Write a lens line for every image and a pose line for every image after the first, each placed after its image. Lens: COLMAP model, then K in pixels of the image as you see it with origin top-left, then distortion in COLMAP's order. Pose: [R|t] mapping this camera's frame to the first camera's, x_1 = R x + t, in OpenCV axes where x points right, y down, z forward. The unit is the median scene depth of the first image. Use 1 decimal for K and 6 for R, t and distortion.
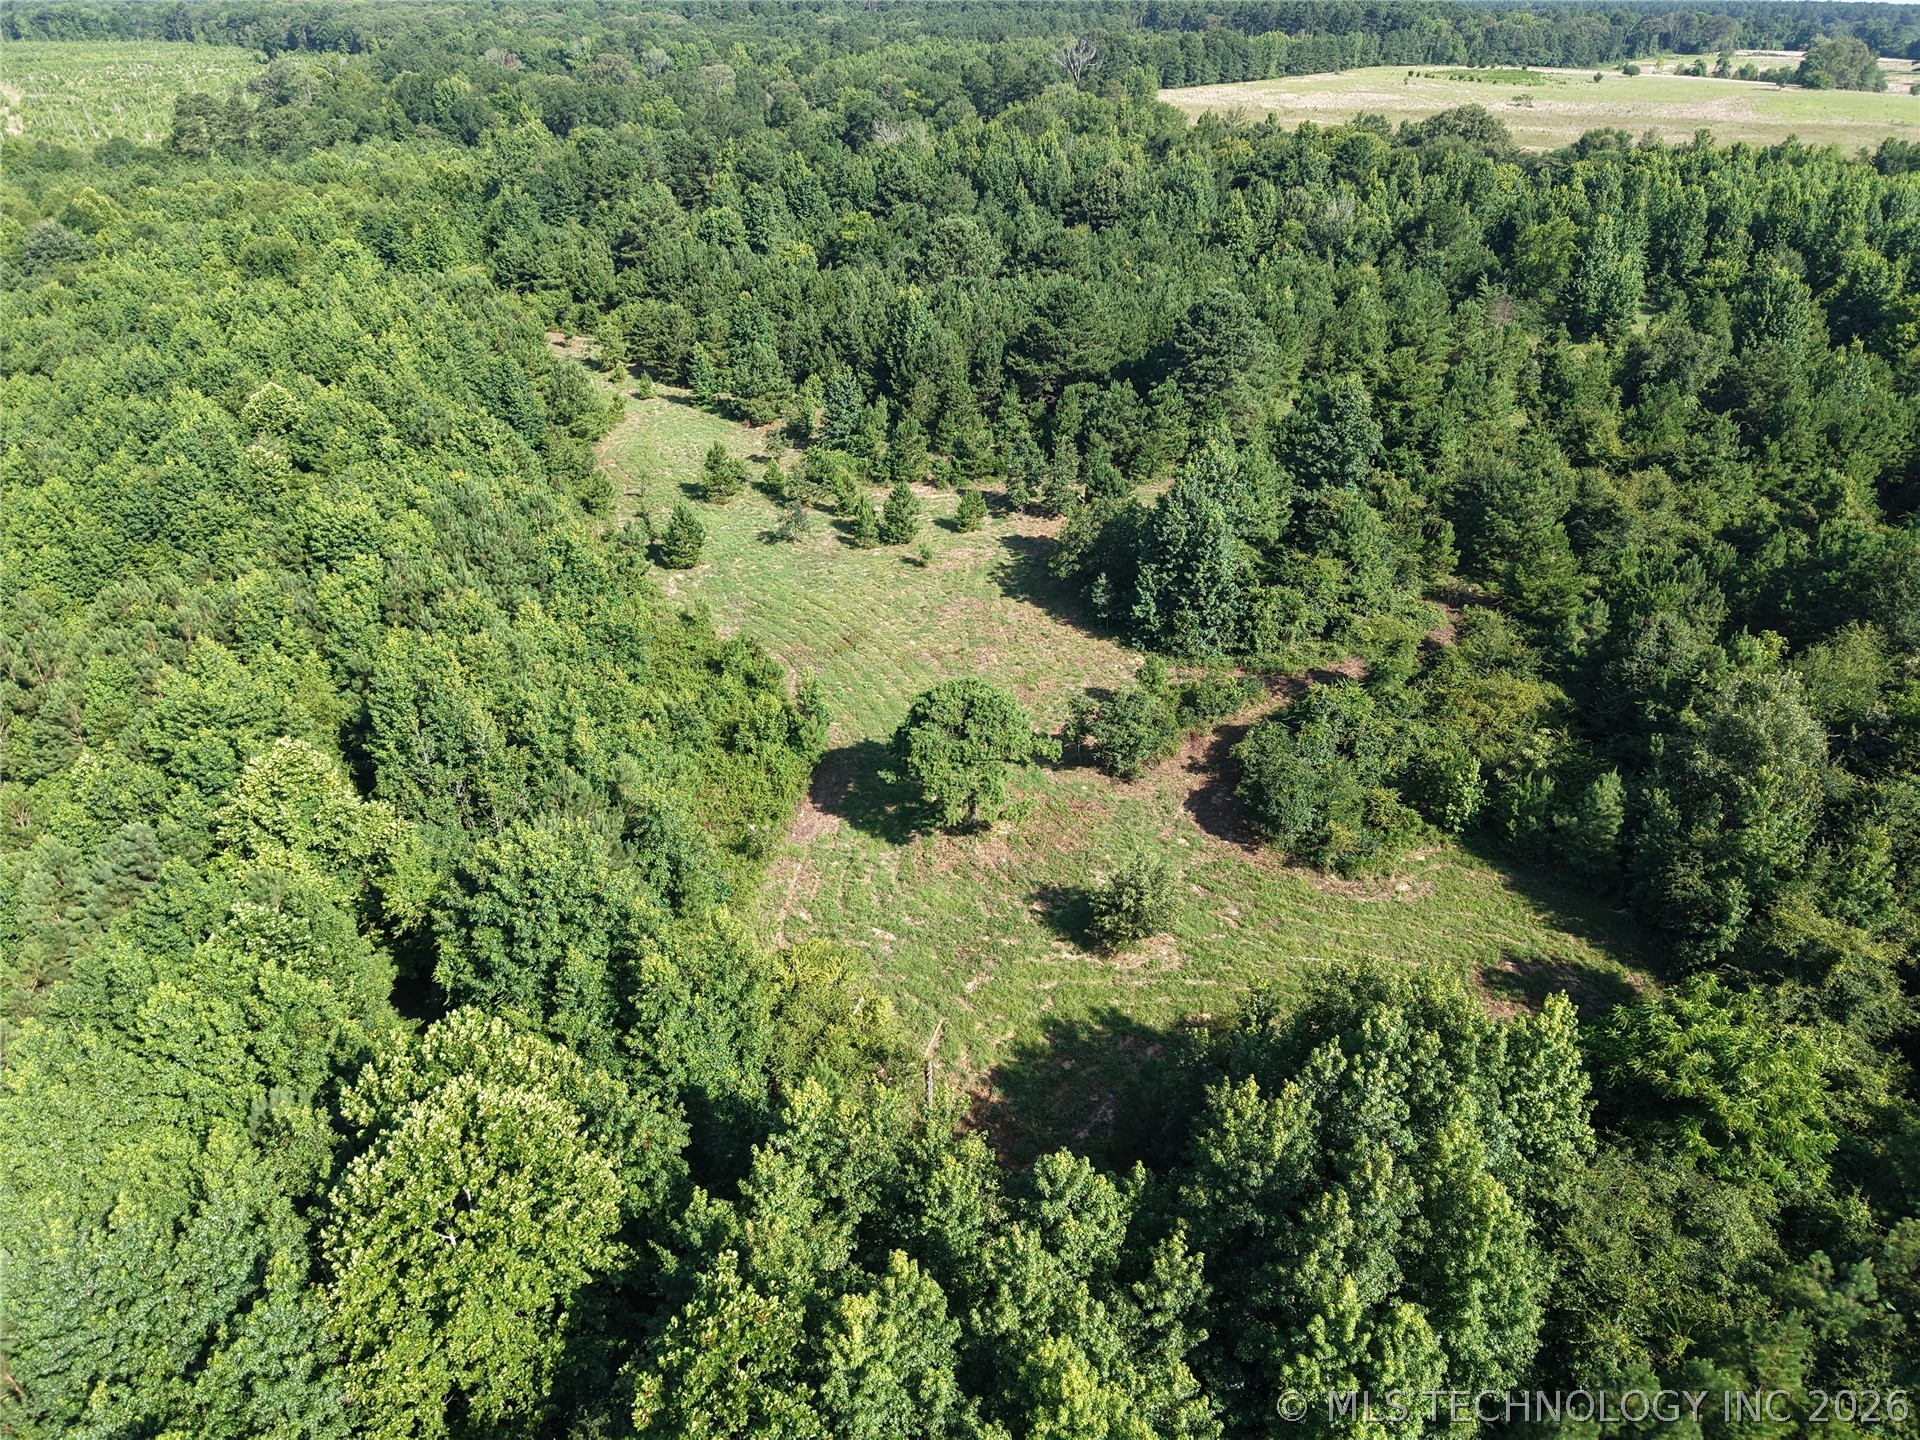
lens RADIAL K [[1287.6, 0, 958.8], [0, 1287.6, 716.8], [0, 0, 1]] dist [0.022599, -0.019217]
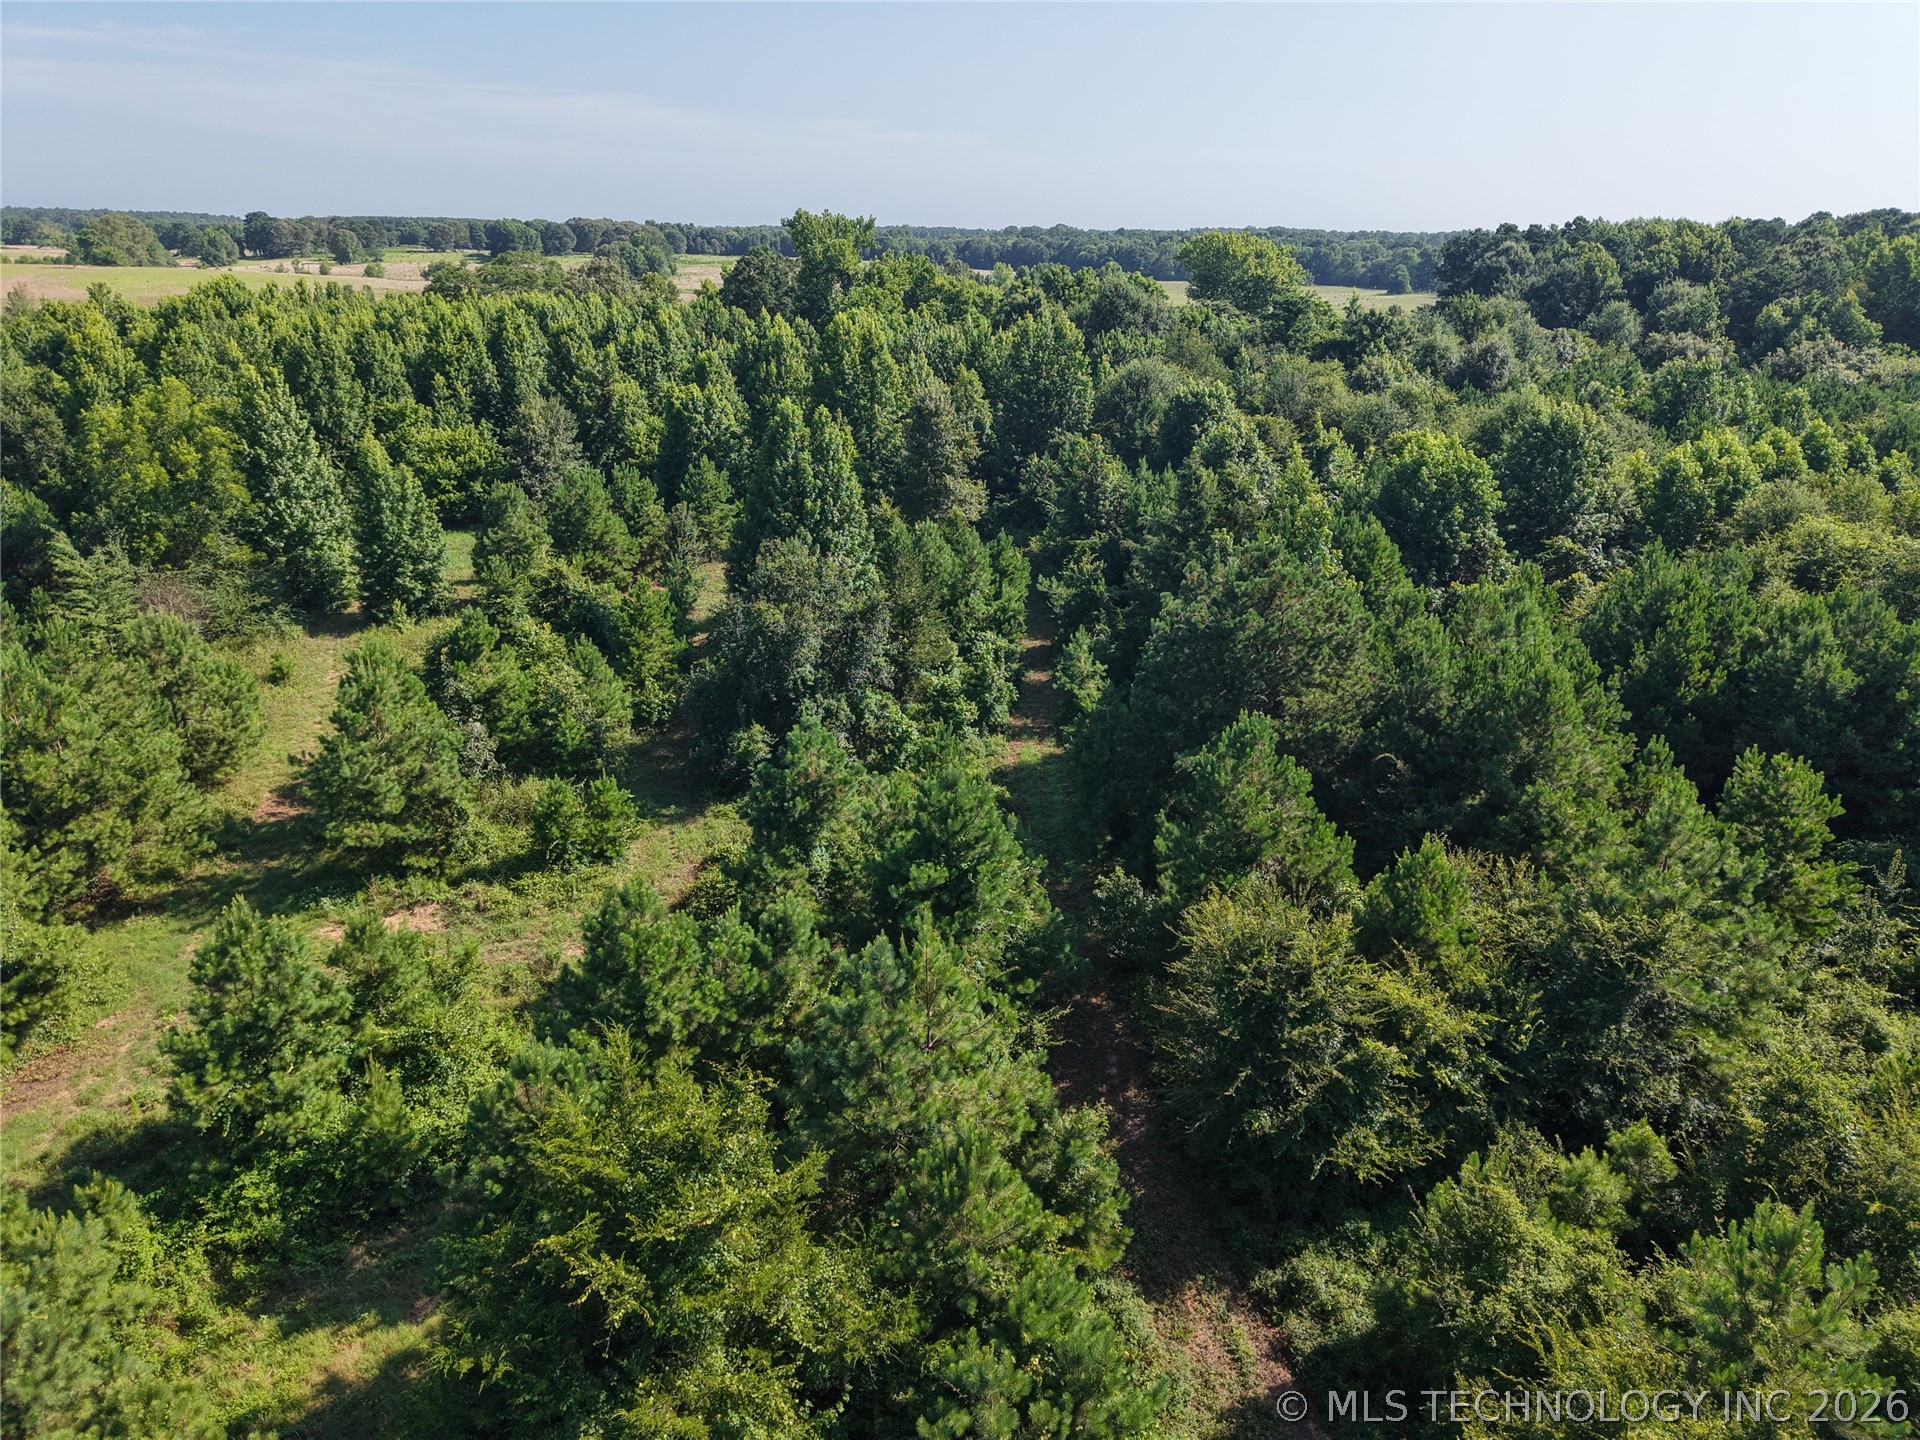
lens RADIAL K [[1290.1, 0, 958.2], [0, 1290.1, 709.8], [0, 0, 1]] dist [0.024319, -0.021245]
pose [[0.413001, -0.322541, 0.851703, 0.204193], [0.442265, 0.888544, 0.122033, -0.274184], [-0.796136, 0.326278, 0.509618, 0.739477]]
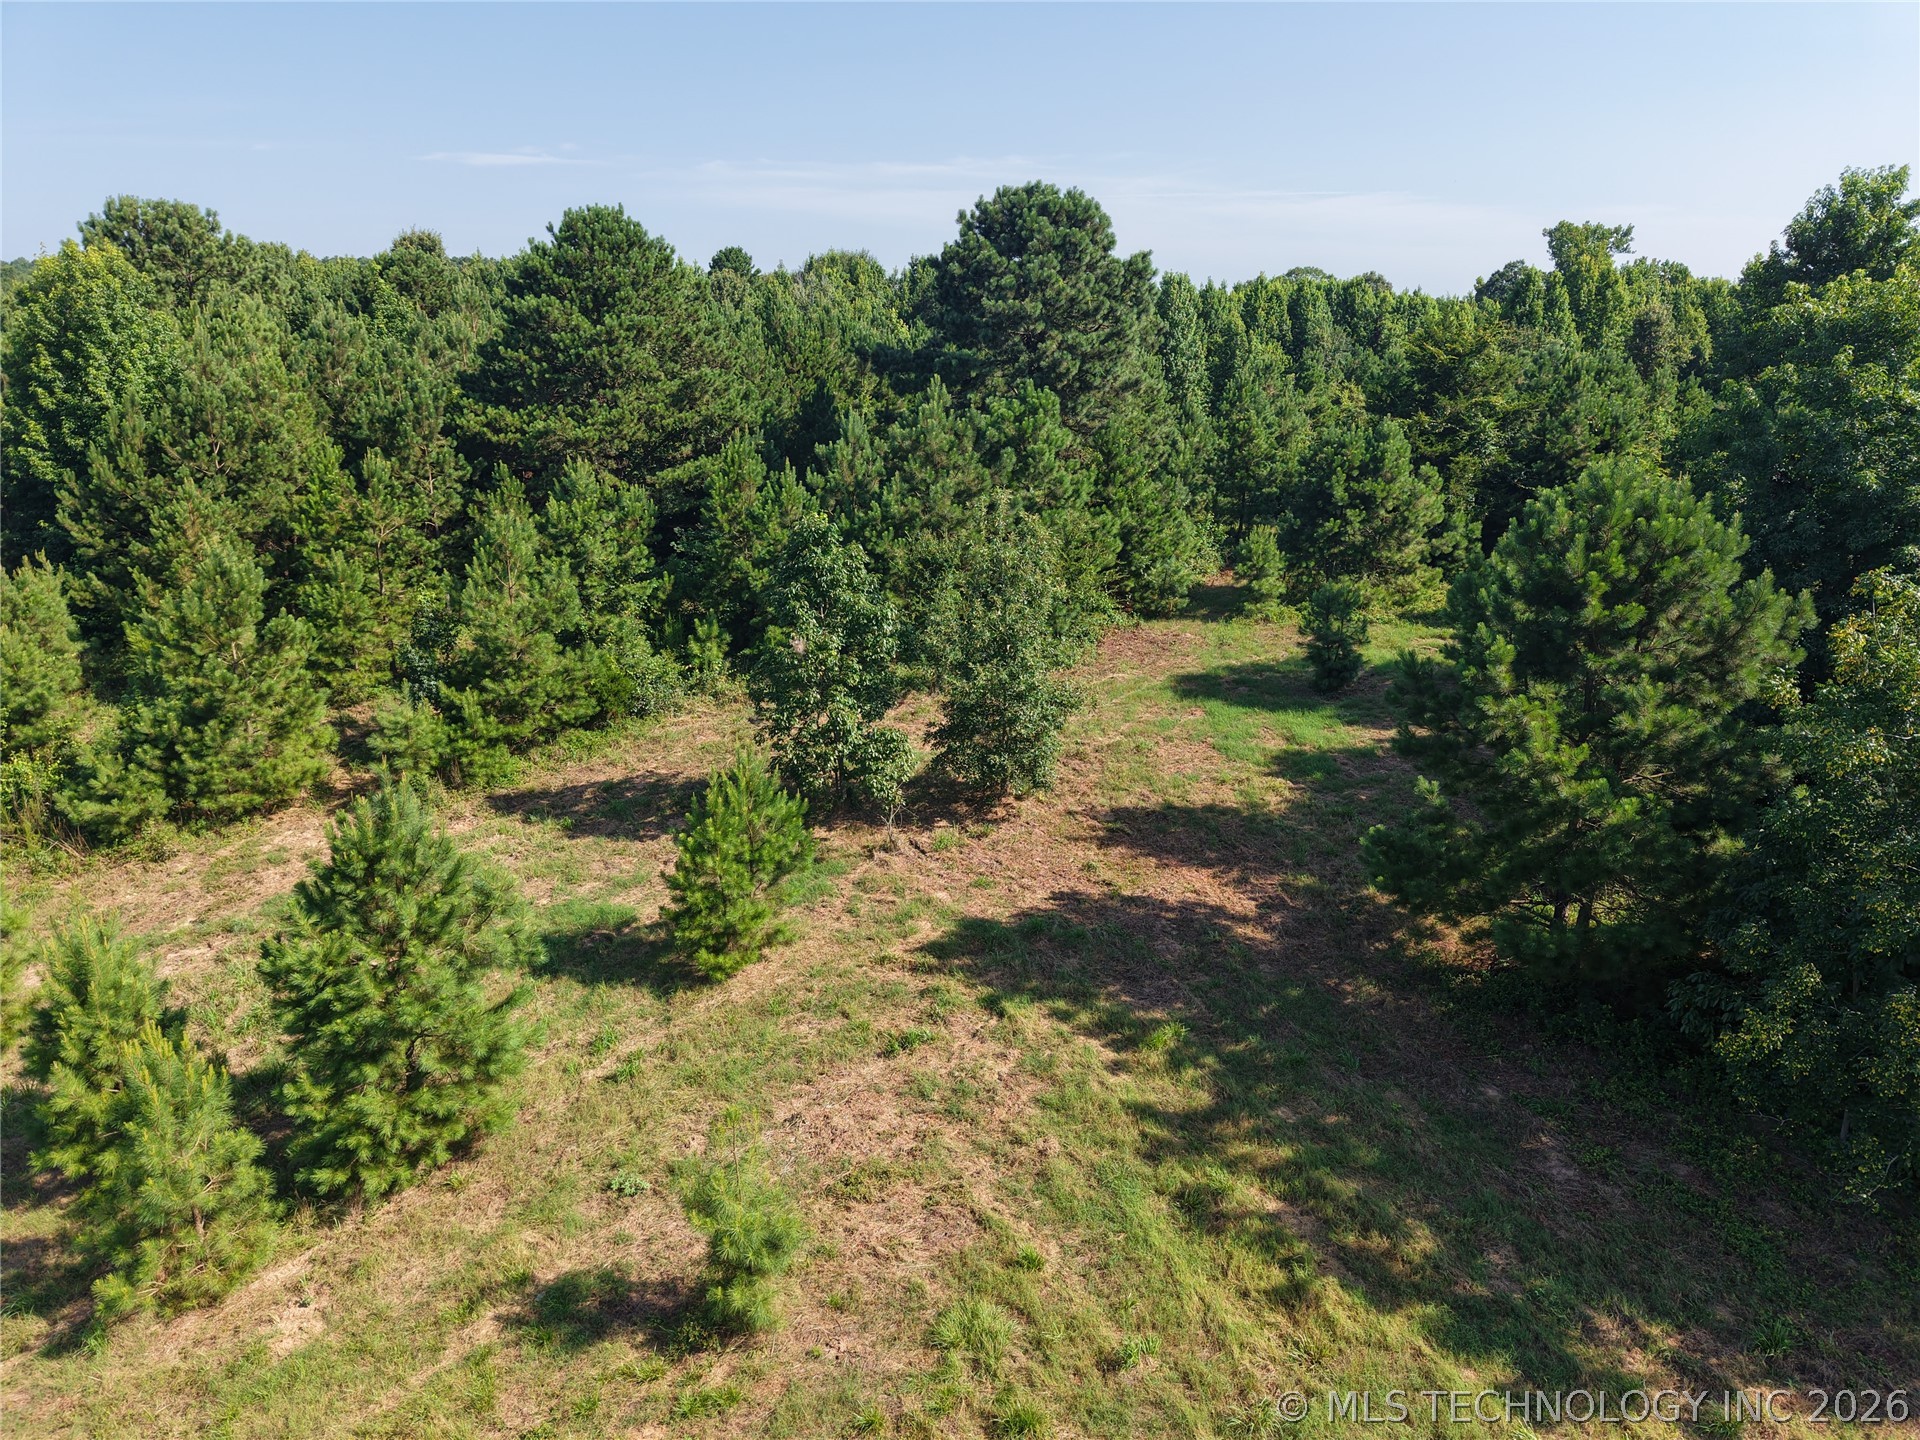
lens RADIAL K [[1285.3, 0, 958.9], [0, 1285.3, 719.2], [0, 0, 1]] dist [0.027187, -0.027990]
pose [[0.816328, -0.176079, 0.550095, -0.054024], [0.284547, 0.951406, -0.117728, -0.117663], [-0.502634, 0.252632, 0.826762, 0.639283]]
